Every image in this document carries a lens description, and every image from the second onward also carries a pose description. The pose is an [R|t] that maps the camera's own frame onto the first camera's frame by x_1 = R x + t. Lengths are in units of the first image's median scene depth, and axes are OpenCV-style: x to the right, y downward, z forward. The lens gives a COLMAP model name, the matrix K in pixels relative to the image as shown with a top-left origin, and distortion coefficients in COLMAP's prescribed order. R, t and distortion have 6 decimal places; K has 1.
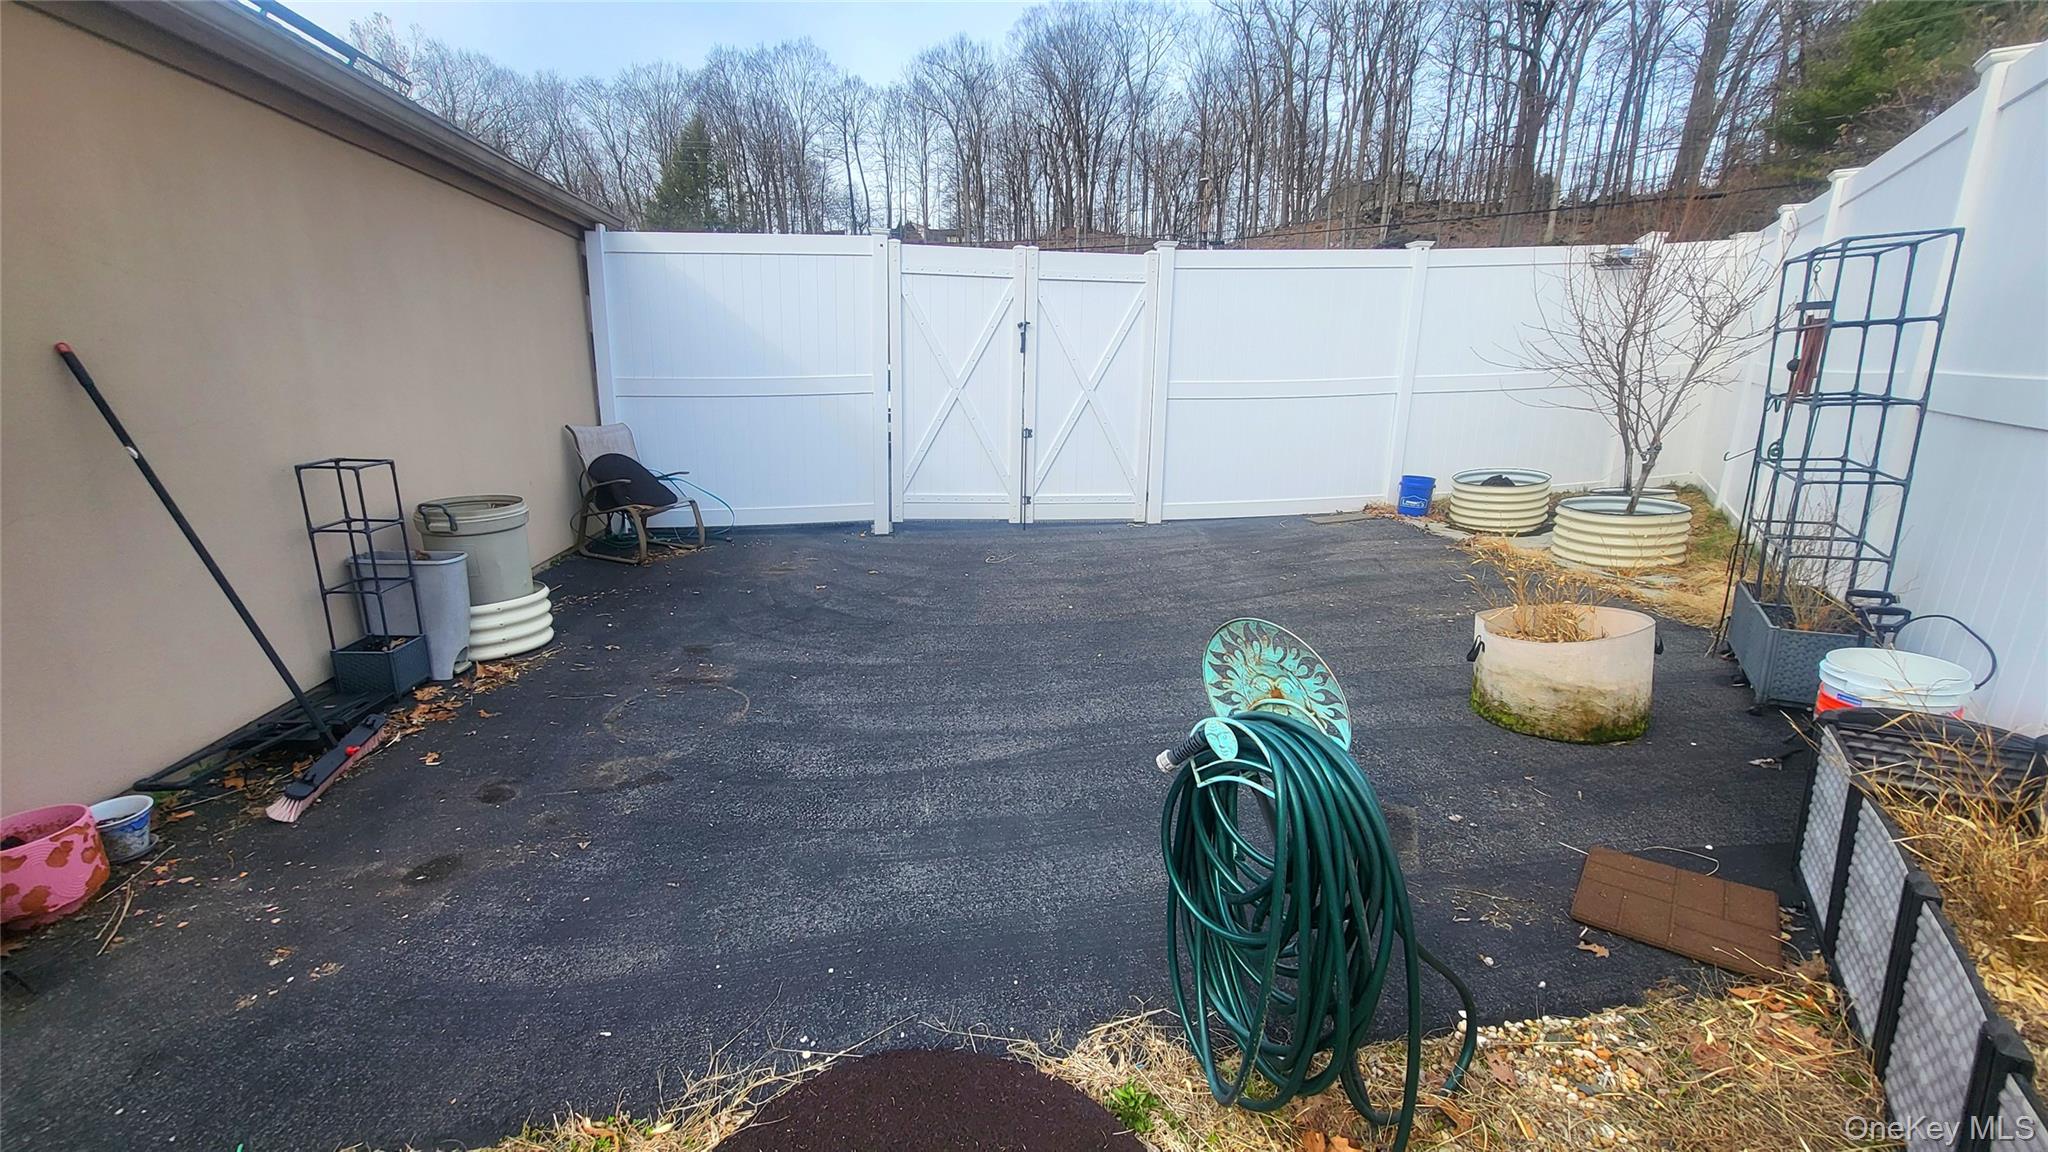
lens RADIAL K [[804.1, 0, 1017.0], [0, 804.1, 567.9], [0, 0, 1]] dist [-0.000431, 0.000205]
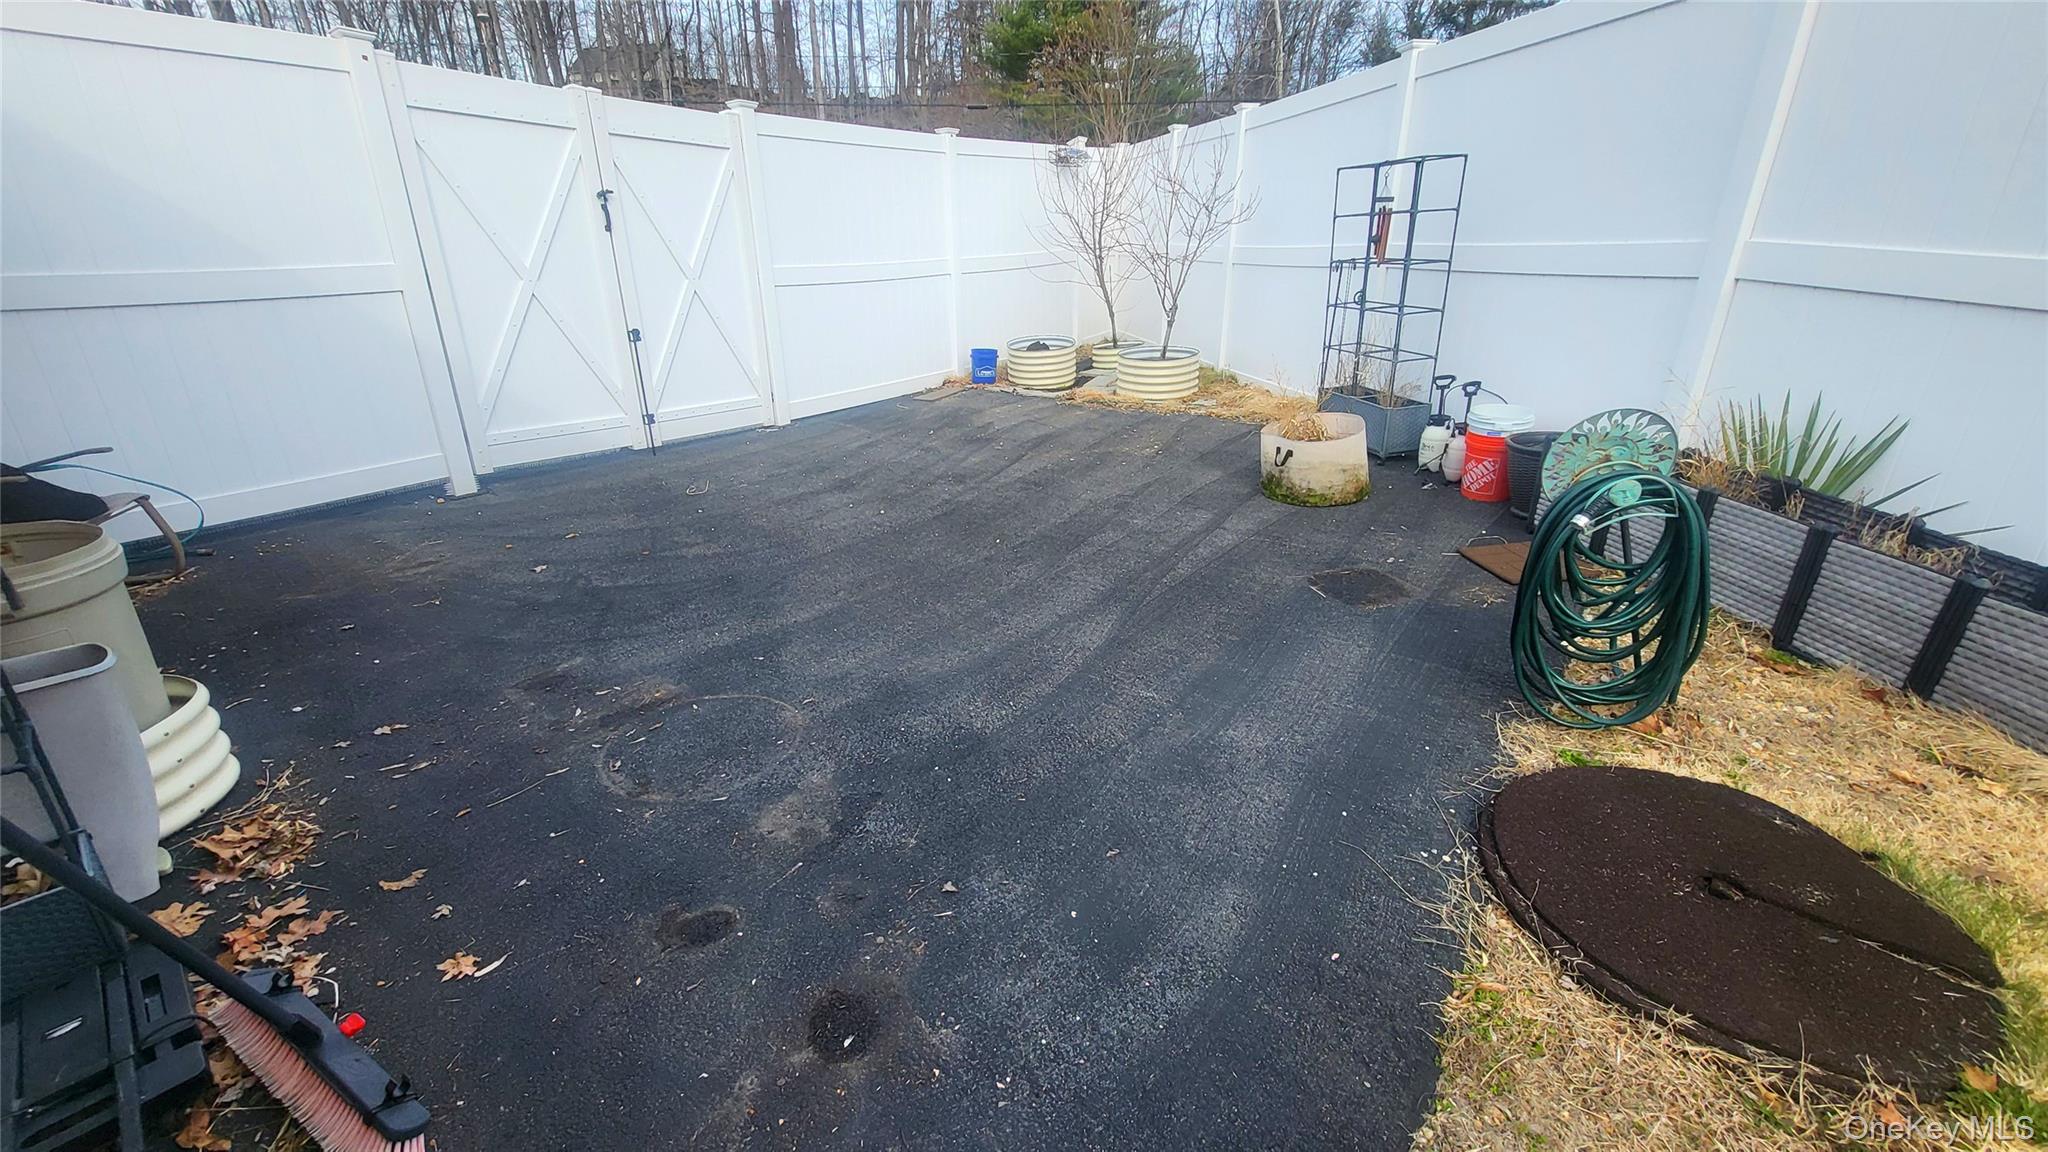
lens RADIAL K [[804.1, 0, 1015.5], [0, 804.1, 571.8], [0, 0, 1]] dist [-0.000431, 0.000205]
pose [[0.707133, -0.268536, 0.654104, -0.315928], [0.182238, 0.963039, 0.198355, -0.029039], [-0.683193, -0.021061, 0.729934, 0.141321]]
